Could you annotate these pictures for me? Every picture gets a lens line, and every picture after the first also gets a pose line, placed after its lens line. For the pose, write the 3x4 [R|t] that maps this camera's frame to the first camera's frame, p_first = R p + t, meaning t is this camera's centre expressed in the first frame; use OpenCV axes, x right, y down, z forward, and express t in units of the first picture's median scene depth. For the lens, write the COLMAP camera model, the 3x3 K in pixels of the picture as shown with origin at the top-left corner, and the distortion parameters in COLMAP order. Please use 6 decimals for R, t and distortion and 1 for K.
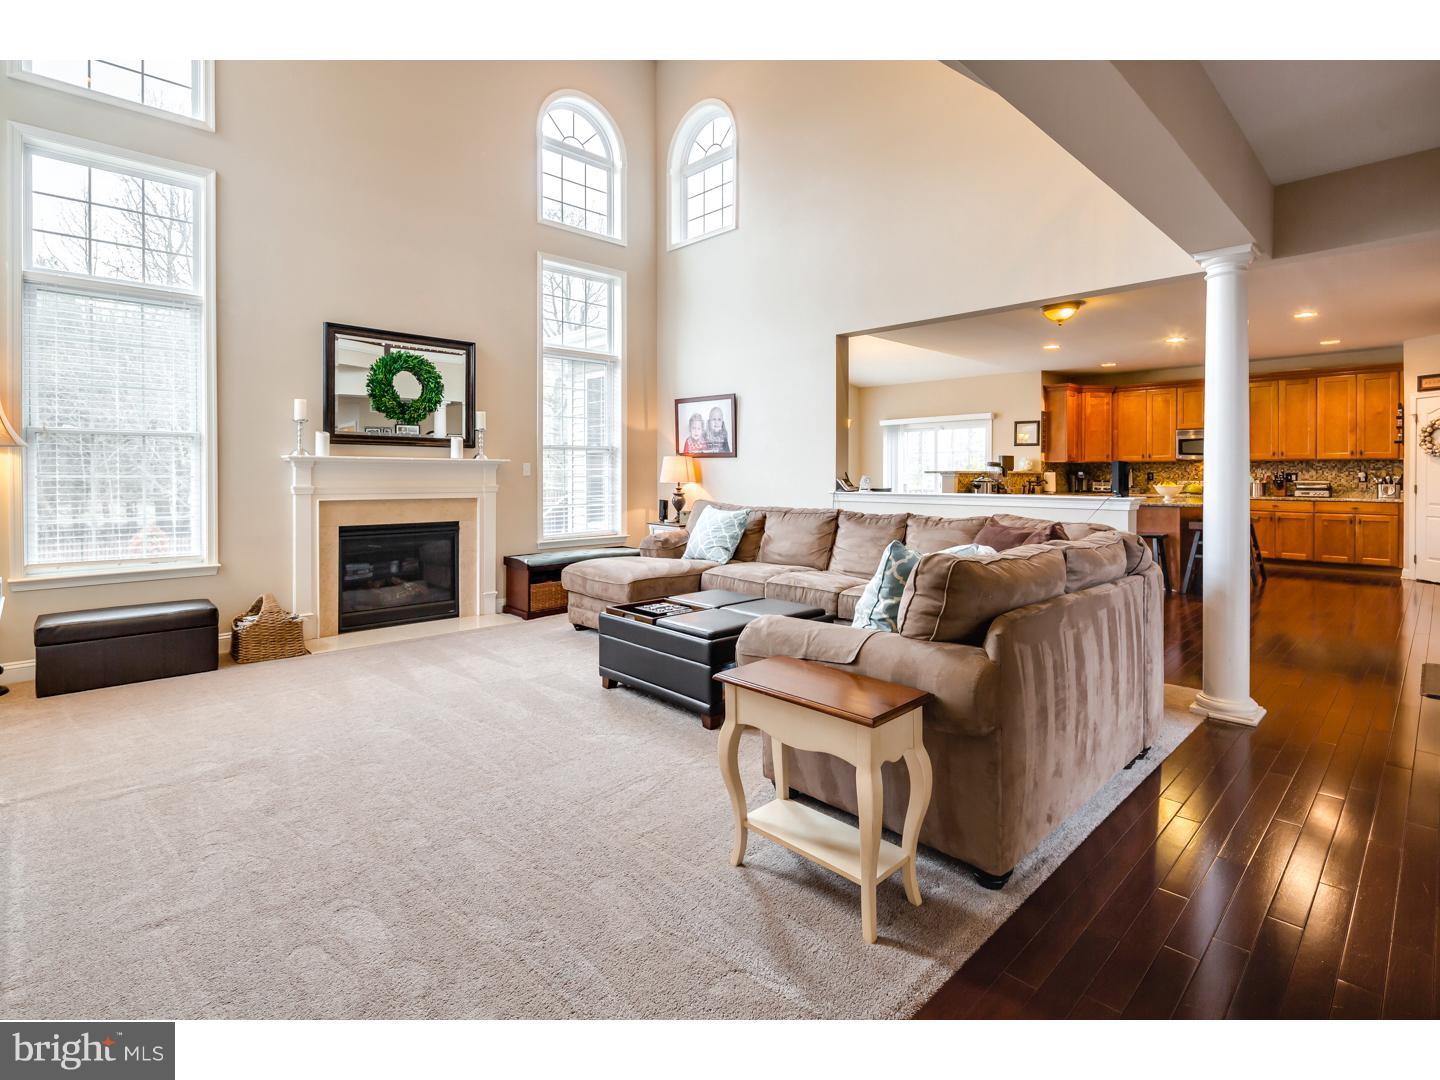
lens RADIAL K [[698.0, 0, 718.3], [0, 698.0, 475.4], [0, 0, 1]] dist [0.001210, -0.000119]
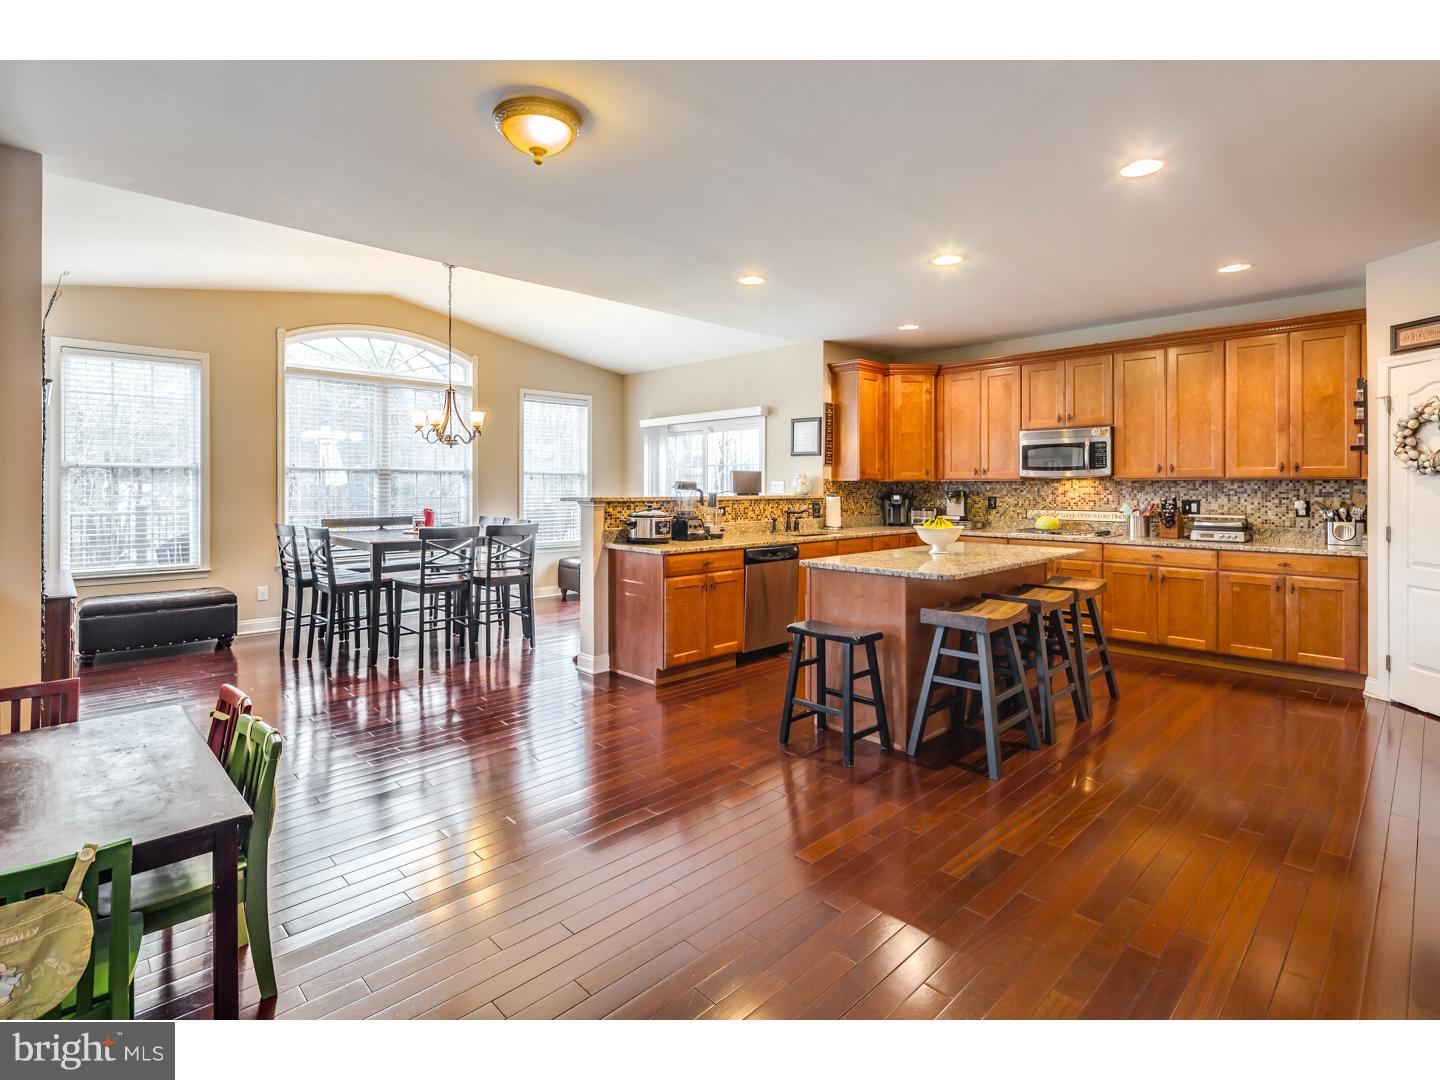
lens RADIAL K [[700.5, 0, 713.3], [0, 700.5, 482.9], [0, 0, 1]] dist [0.001419, -0.000087]
pose [[0.999971, 0.002330, 0.007303, 0.423890], [-0.002257, 0.999948, -0.009911, -0.012087], [-0.007326, 0.009894, 0.999924, 0.414256]]
